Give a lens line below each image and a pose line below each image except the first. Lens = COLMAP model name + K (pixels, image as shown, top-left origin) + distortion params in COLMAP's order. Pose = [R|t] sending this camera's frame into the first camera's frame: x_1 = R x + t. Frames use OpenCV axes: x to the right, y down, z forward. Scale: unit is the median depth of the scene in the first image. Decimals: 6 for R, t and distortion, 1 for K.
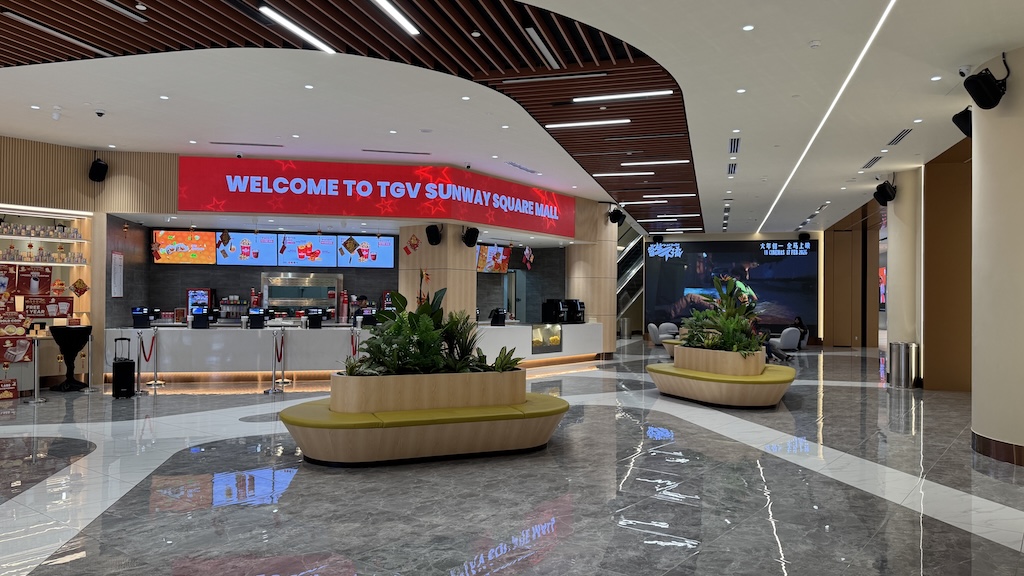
lens RADIAL K [[708.9, 0, 512.0], [0, 708.9, 288.0], [0, 0, 1]] dist [0.051780, -0.002320]
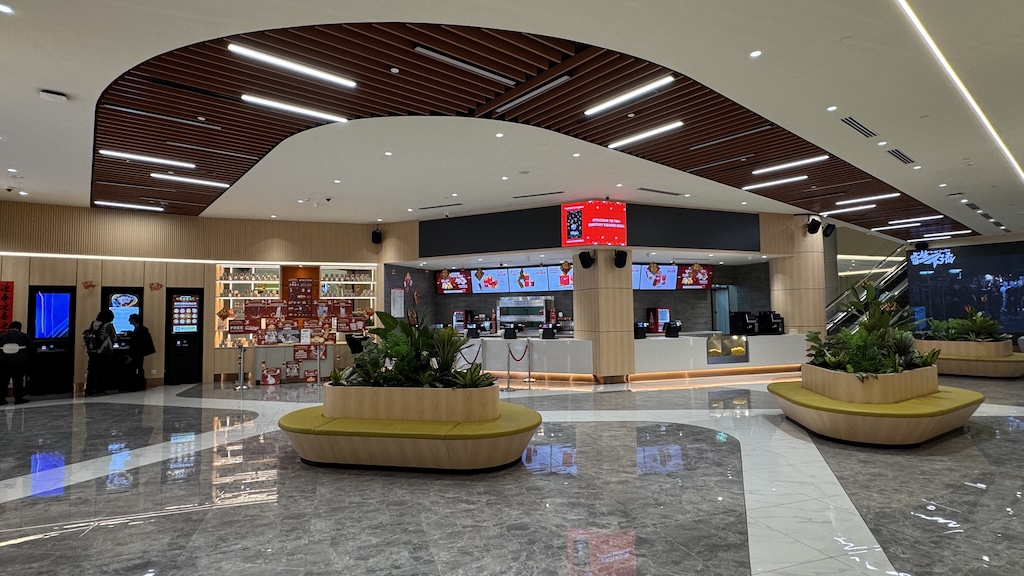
lens RADIAL K [[505.8, 0, 512.0], [0, 505.8, 288.0], [0, 0, 1]] dist [-0.005025, -0.000096]
pose [[0.831452, -0.048733, -0.553456, 0.261149], [0.029622, 0.998617, -0.043429, 0.004265], [0.554807, 0.019715, 0.831746, 0.248681]]
